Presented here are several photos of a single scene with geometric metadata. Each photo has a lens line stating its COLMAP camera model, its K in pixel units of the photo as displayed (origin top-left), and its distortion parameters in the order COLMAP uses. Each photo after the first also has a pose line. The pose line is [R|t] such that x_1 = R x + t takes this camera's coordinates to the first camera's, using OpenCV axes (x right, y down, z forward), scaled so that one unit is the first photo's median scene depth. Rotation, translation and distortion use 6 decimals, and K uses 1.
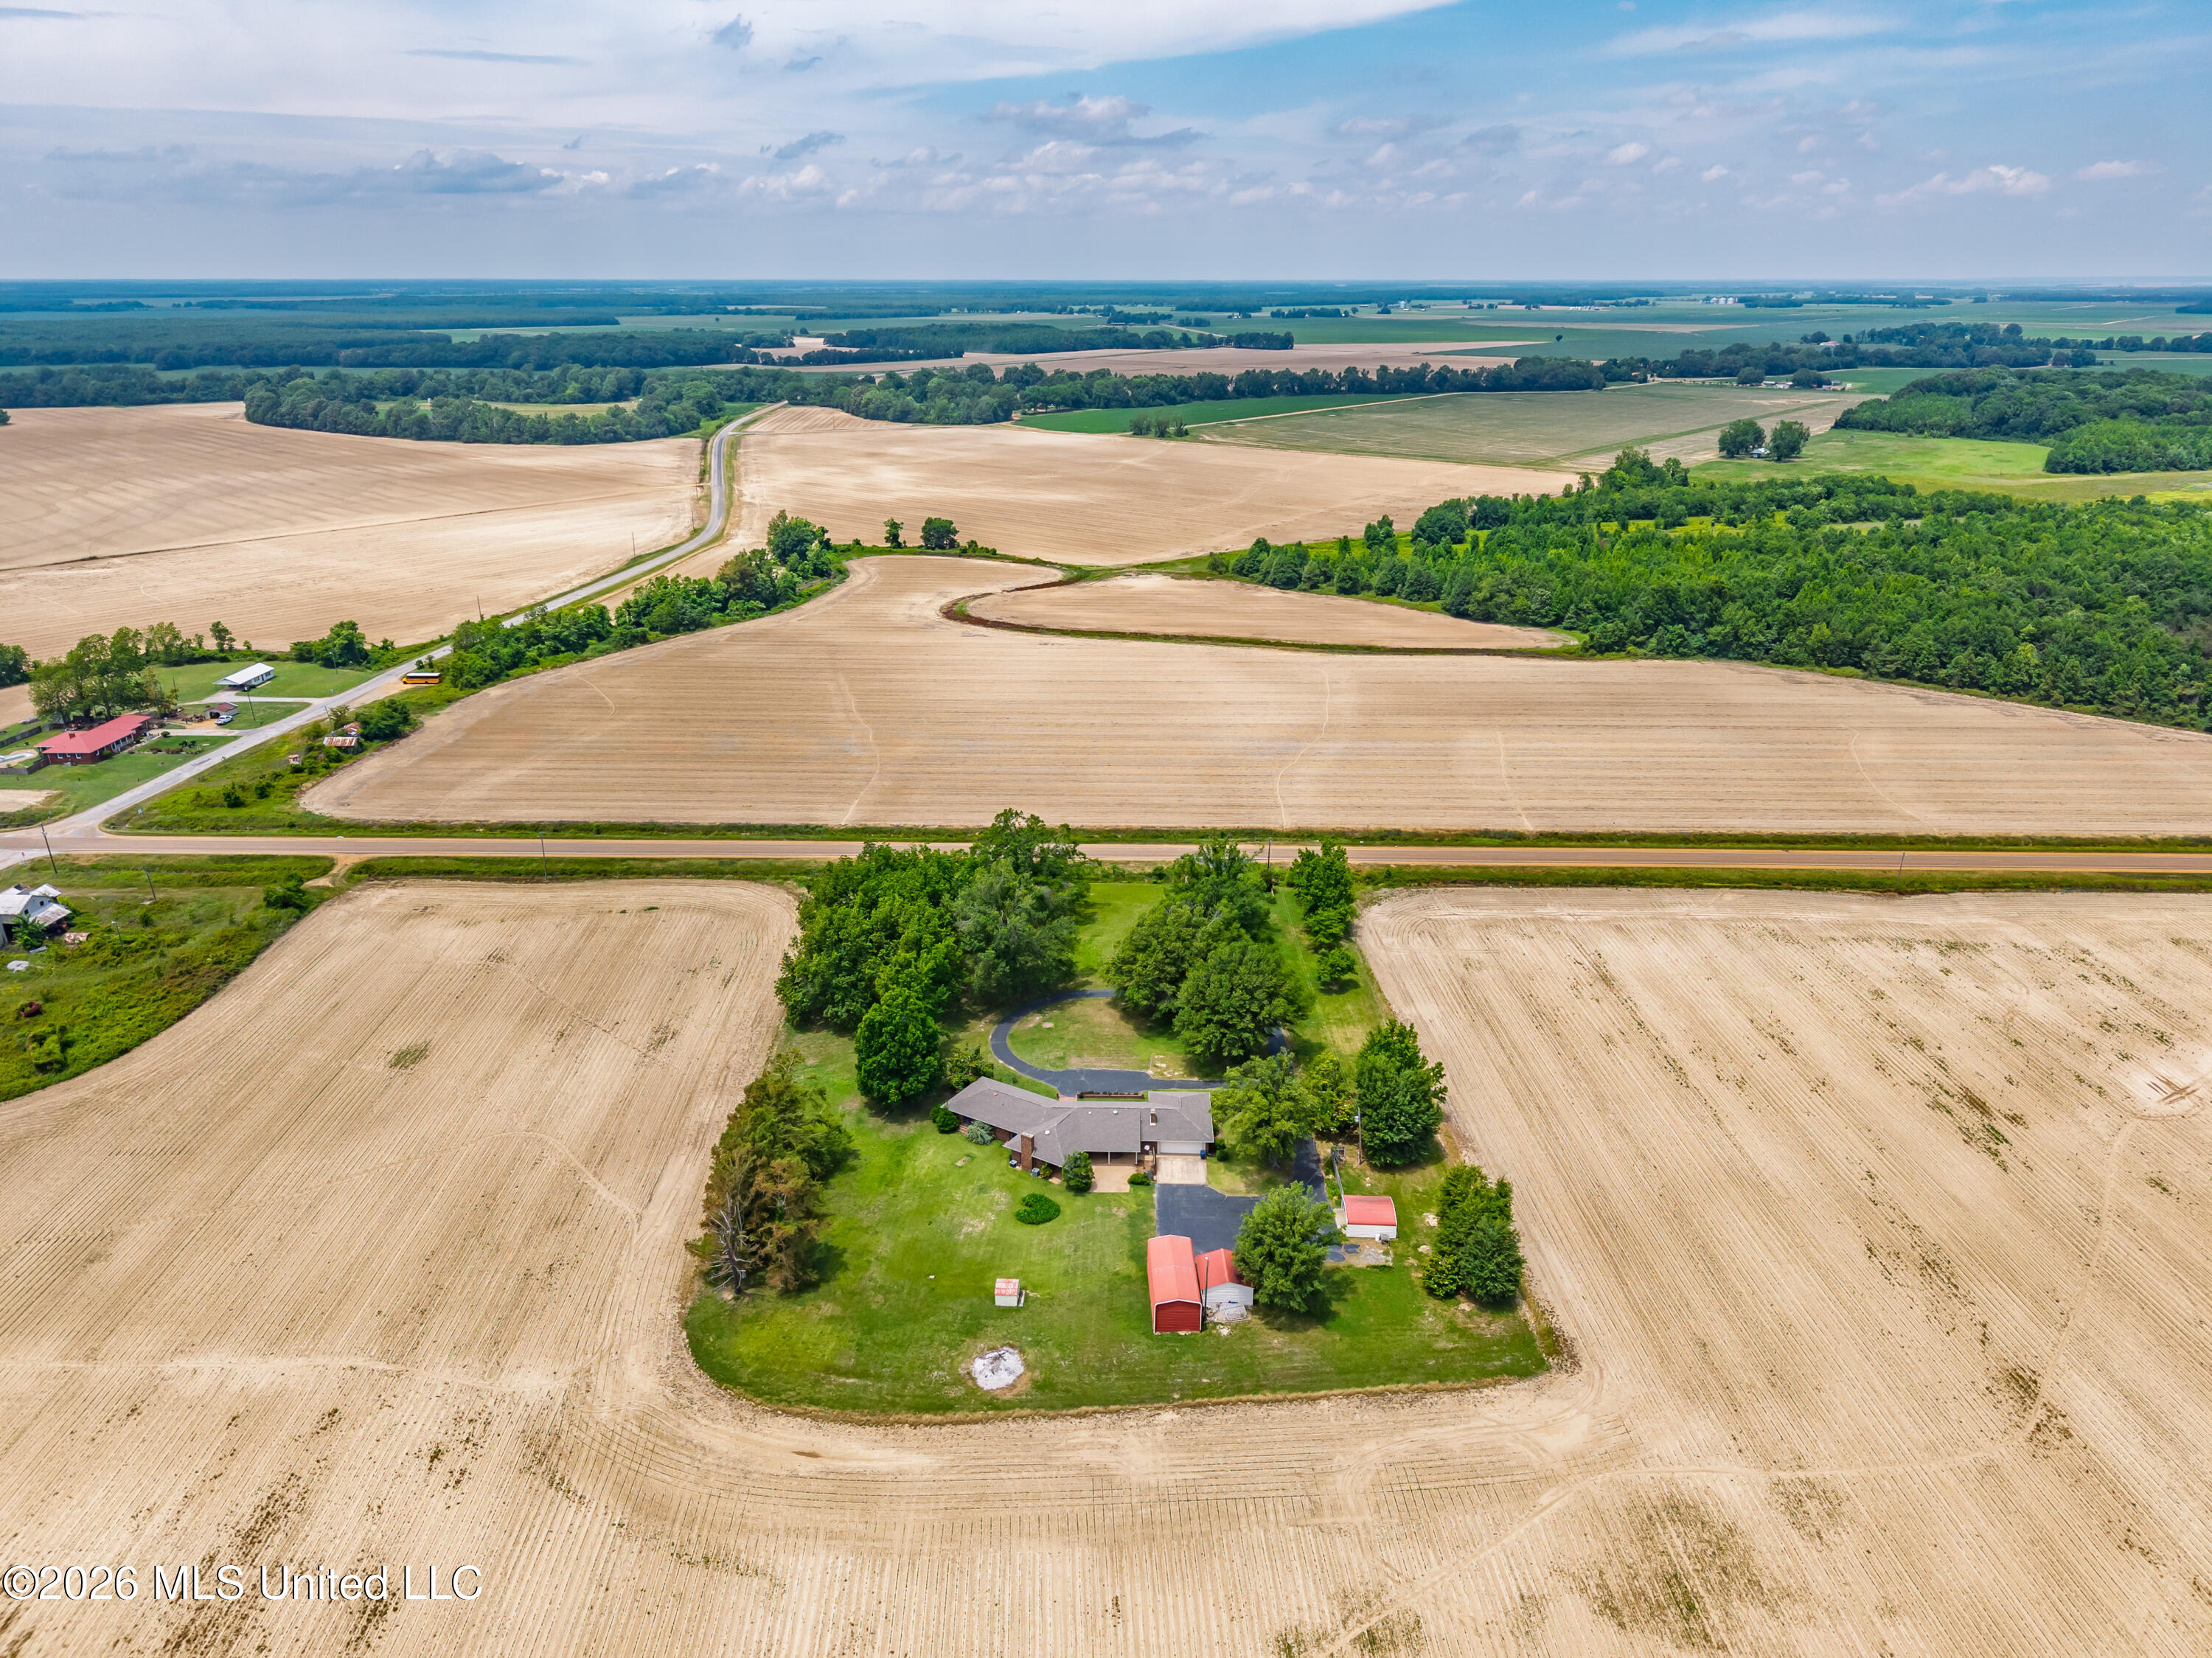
lens RADIAL K [[1486.8, 0, 1105.9], [0, 1486.8, 819.3], [0, 0, 1]] dist [0.047267, -0.050526]
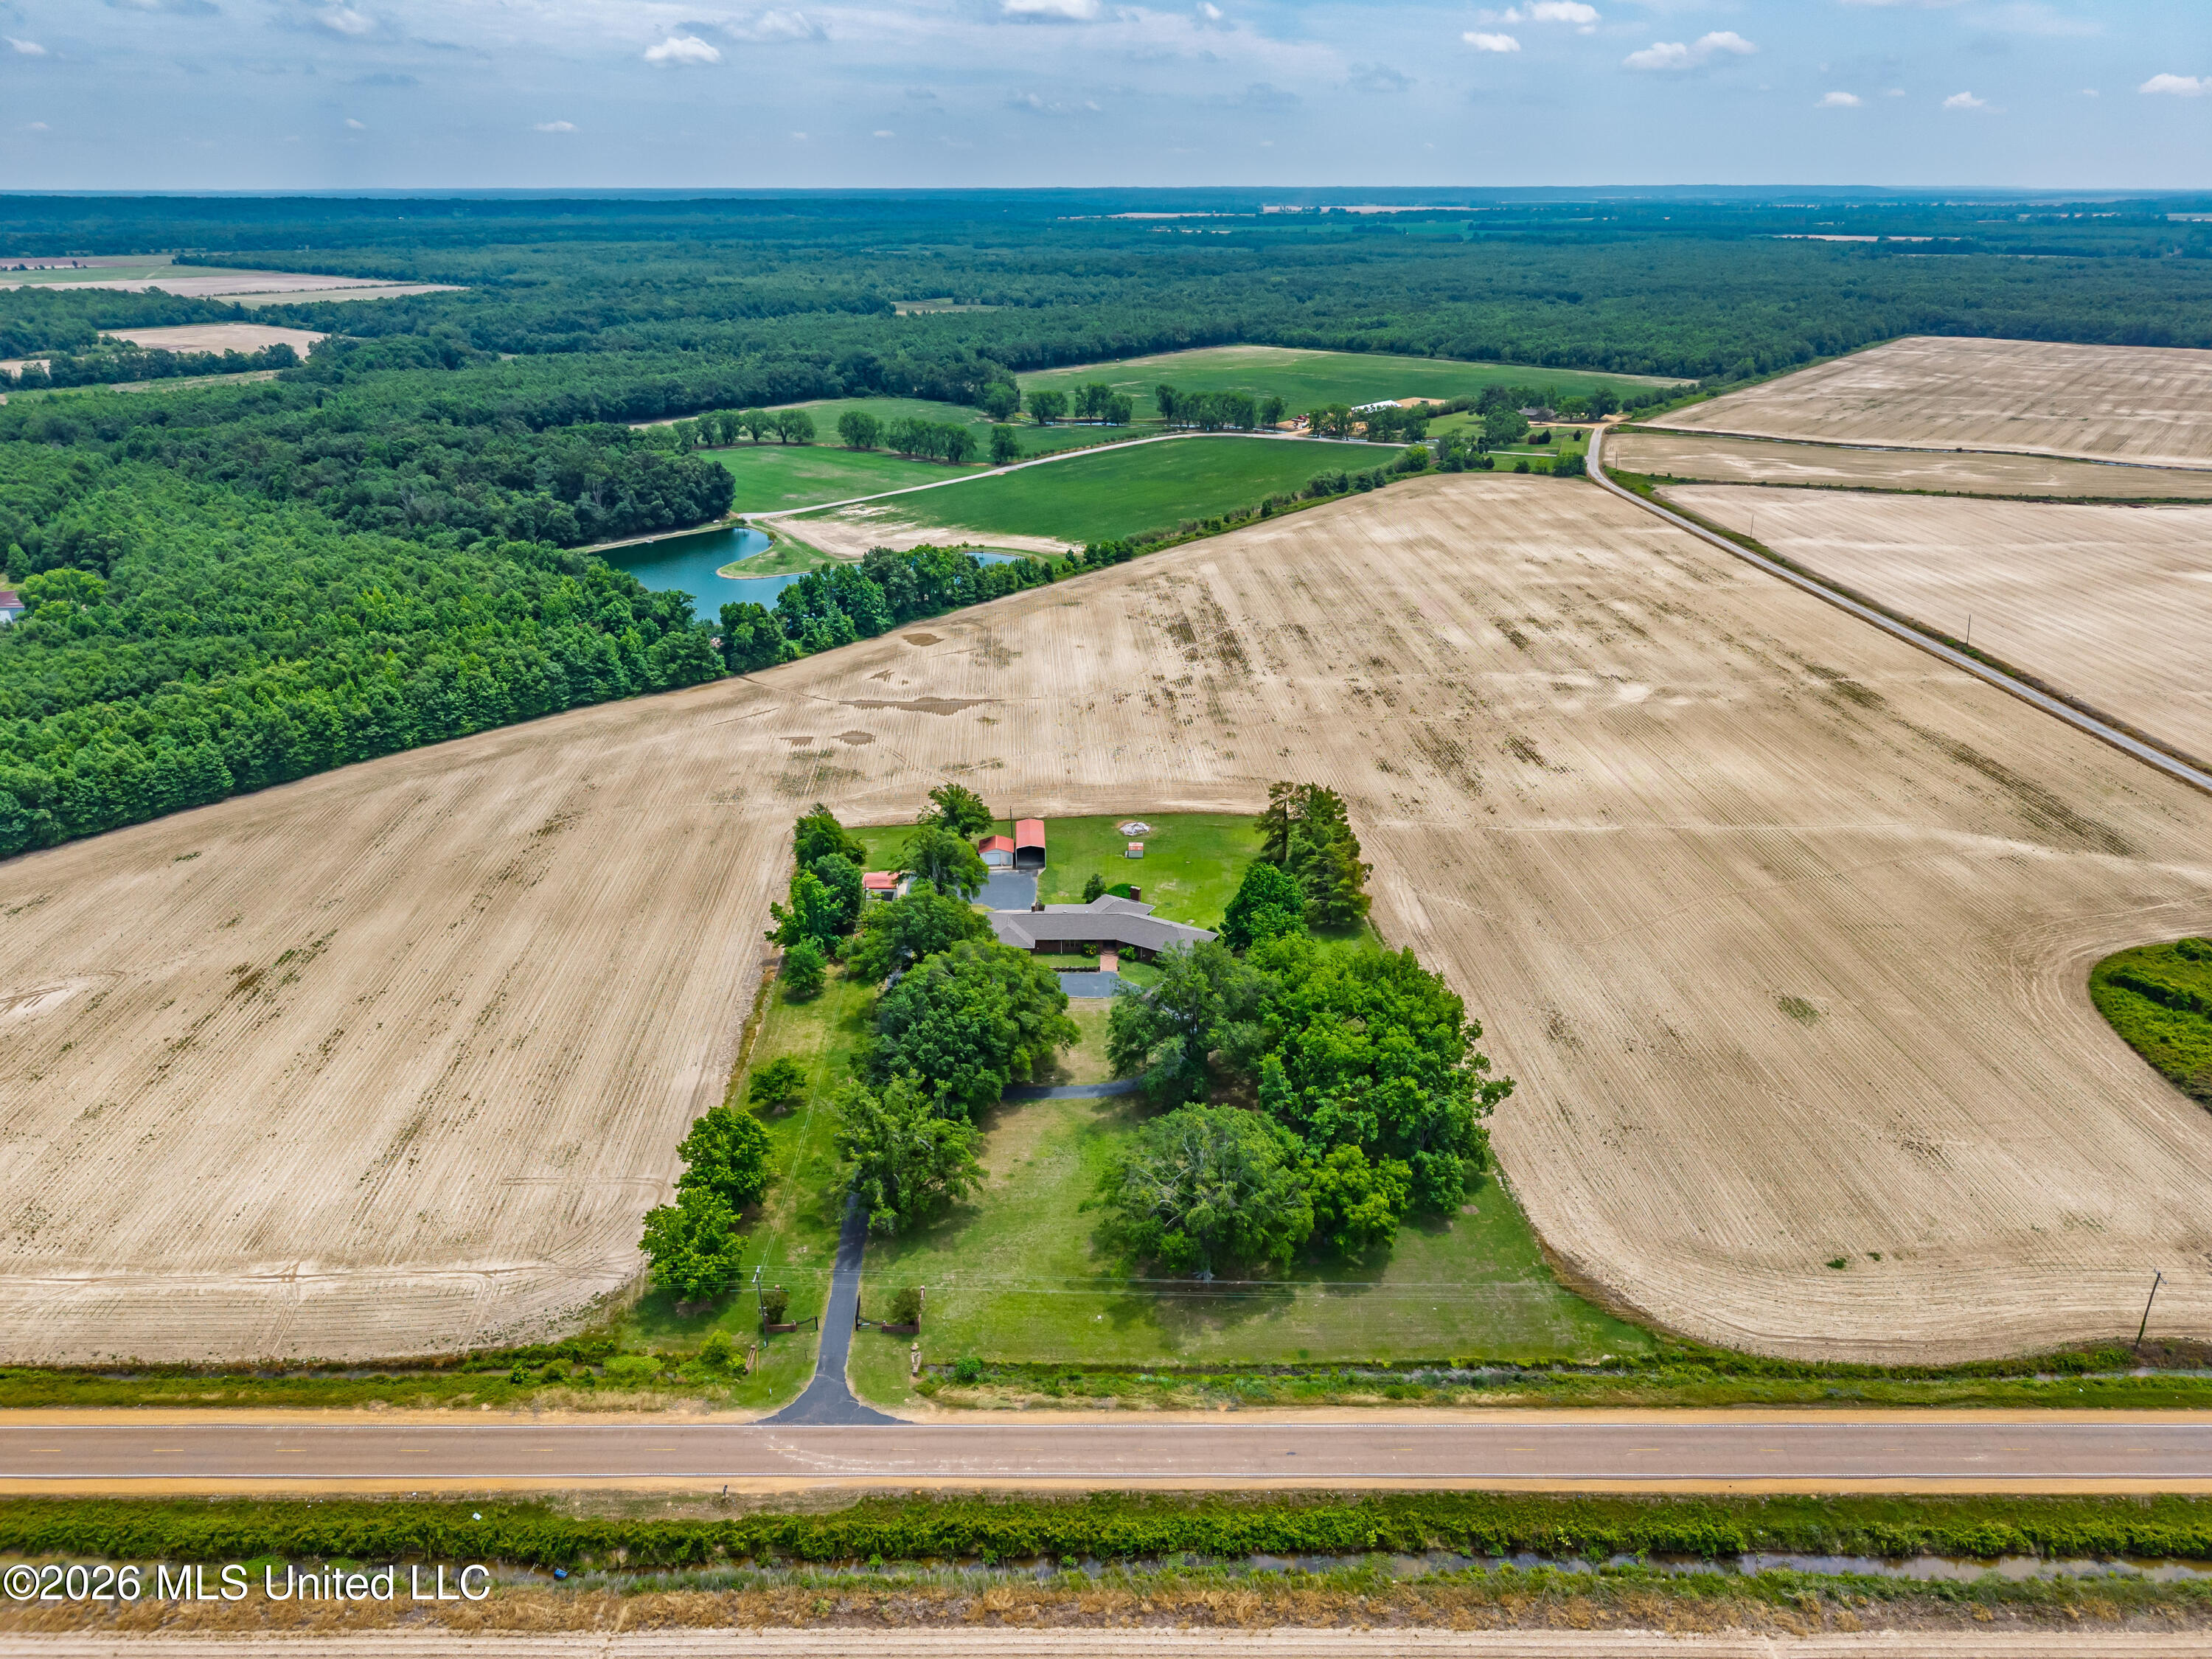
lens RADIAL K [[1486.9, 0, 1105.9], [0, 1486.9, 819.8], [0, 0, 1]] dist [0.047267, -0.050526]
pose [[-0.999764, 0.009917, -0.019327, -0.002704], [-0.005952, 0.730604, 0.682775, -0.476980], [0.020891, 0.682729, -0.730373, 1.314833]]
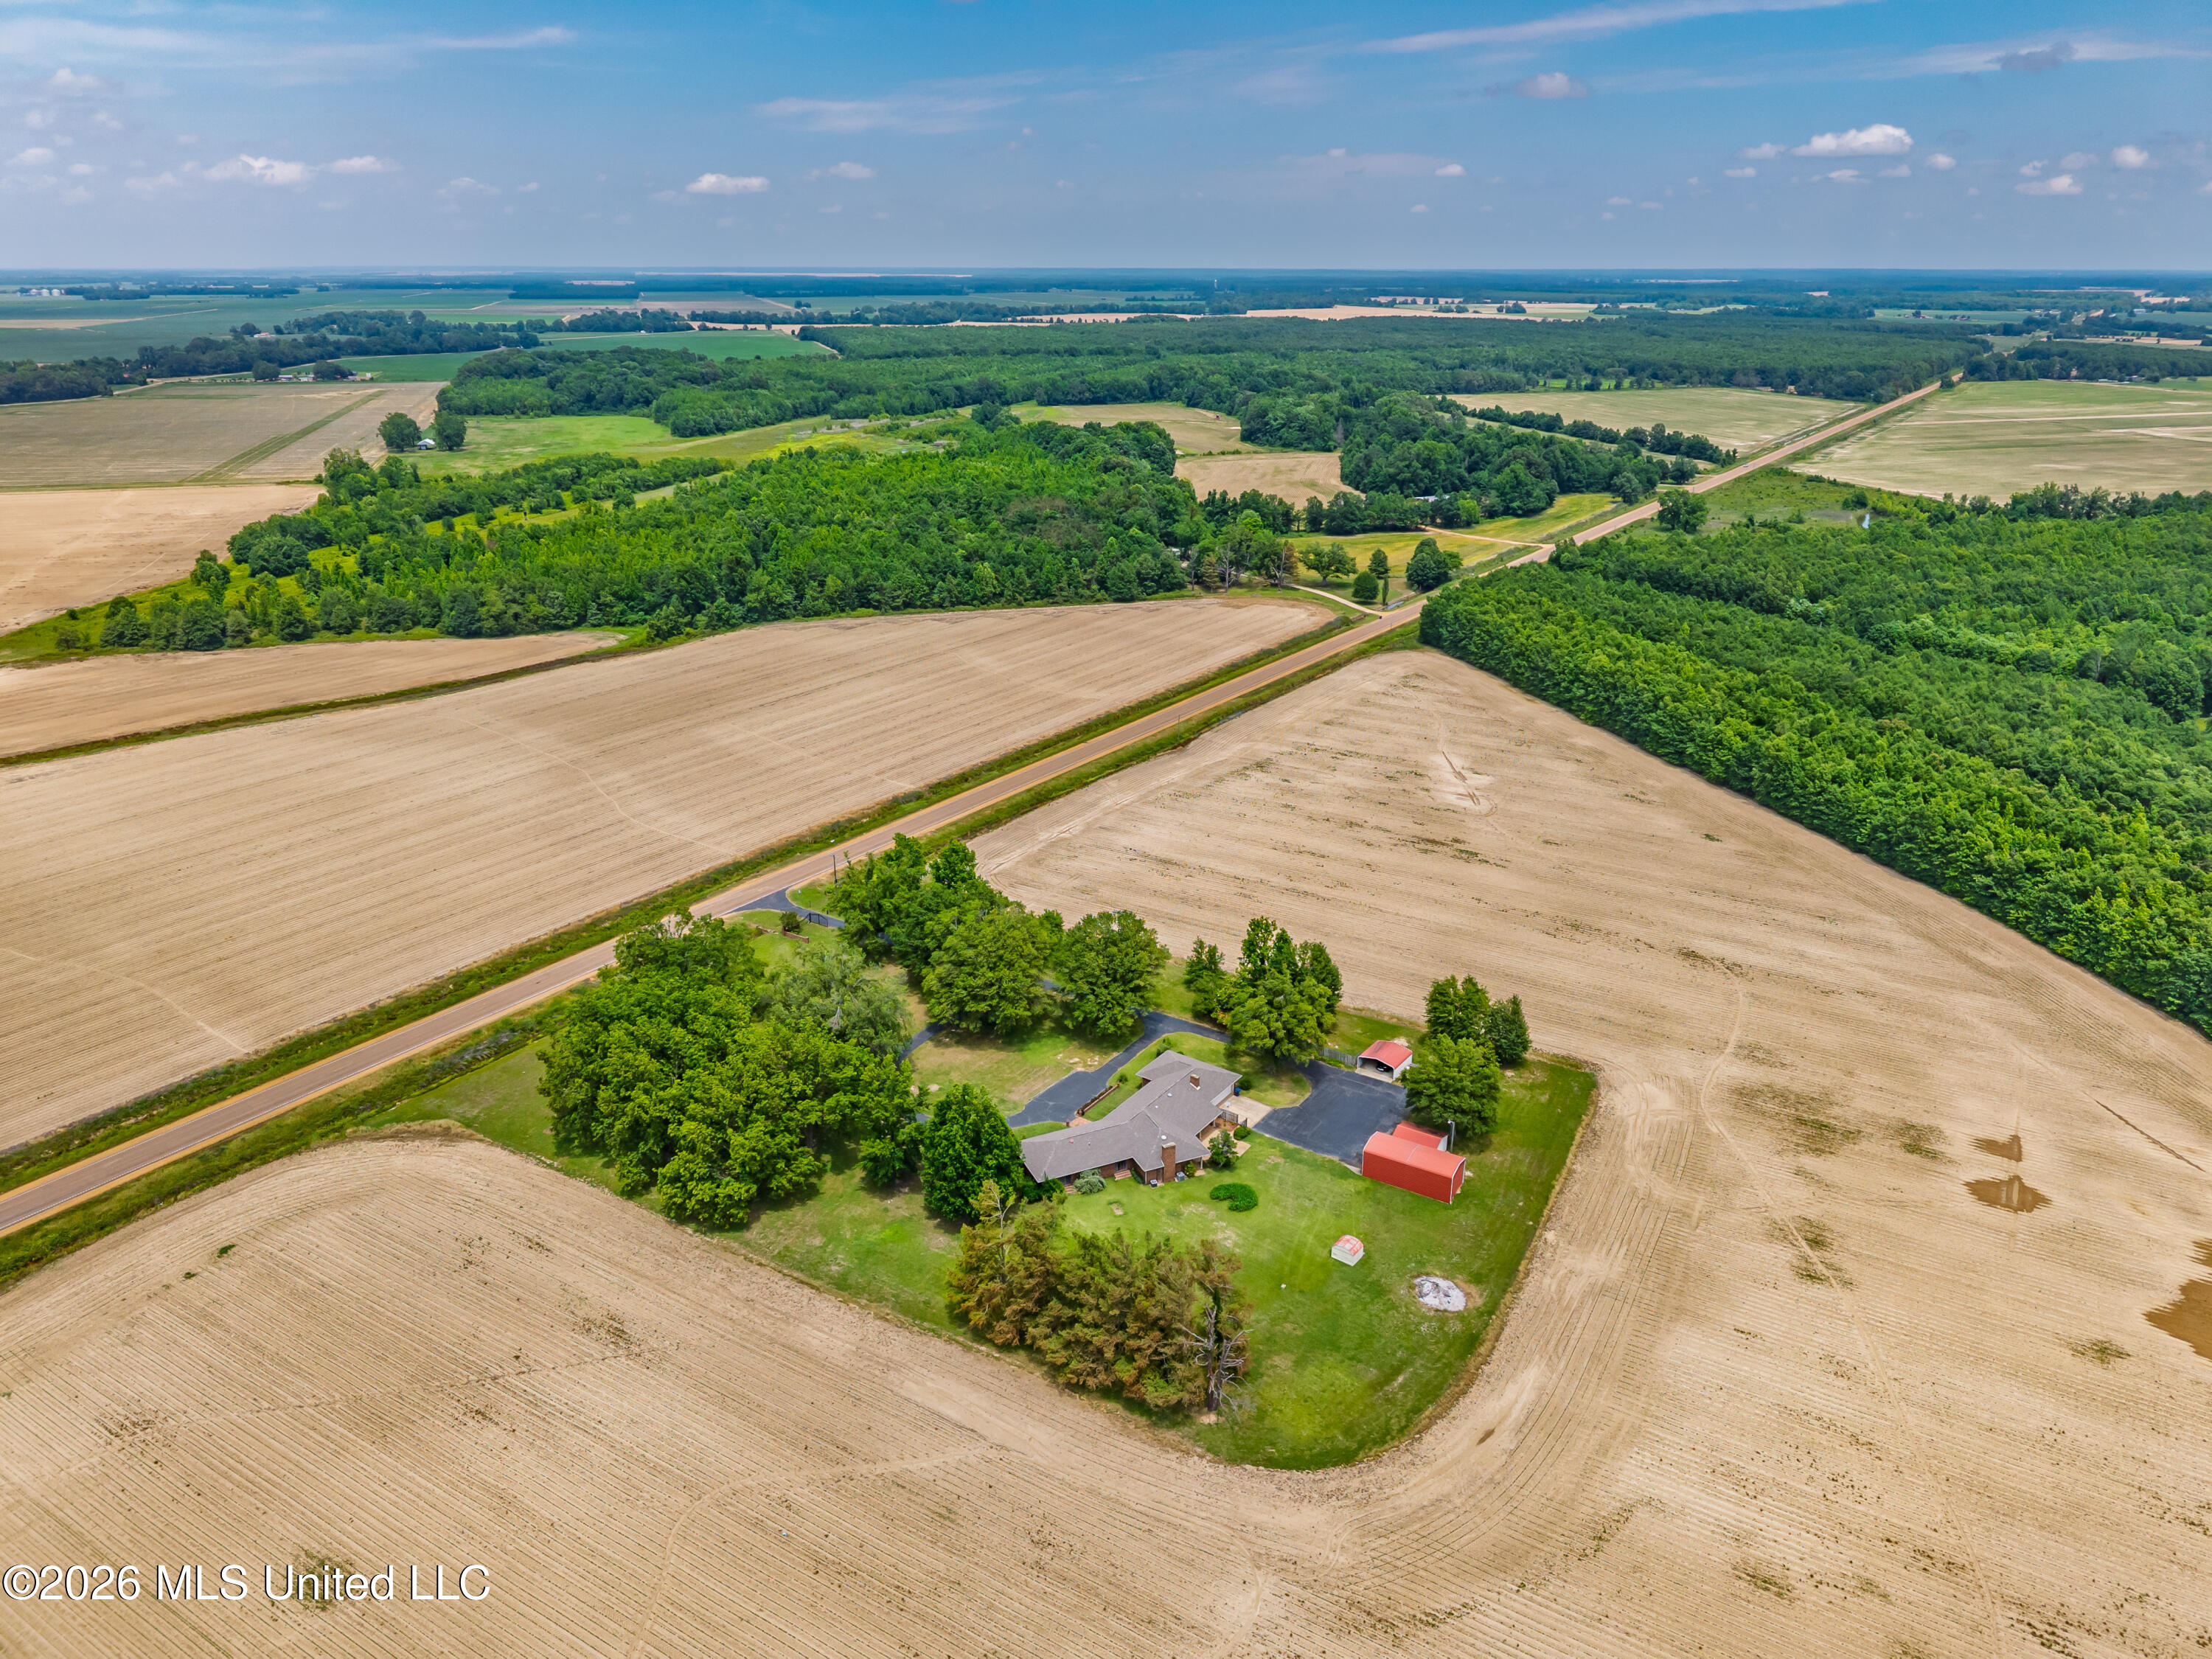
lens RADIAL K [[1486.9, 0, 1105.9], [0, 1486.9, 819.8], [0, 0, 1]] dist [0.047267, -0.050526]
pose [[0.551680, -0.289548, 0.782184, -0.547966], [0.284328, 0.946921, 0.149991, -0.104552], [-0.784096, 0.139650, 0.604724, 0.289722]]
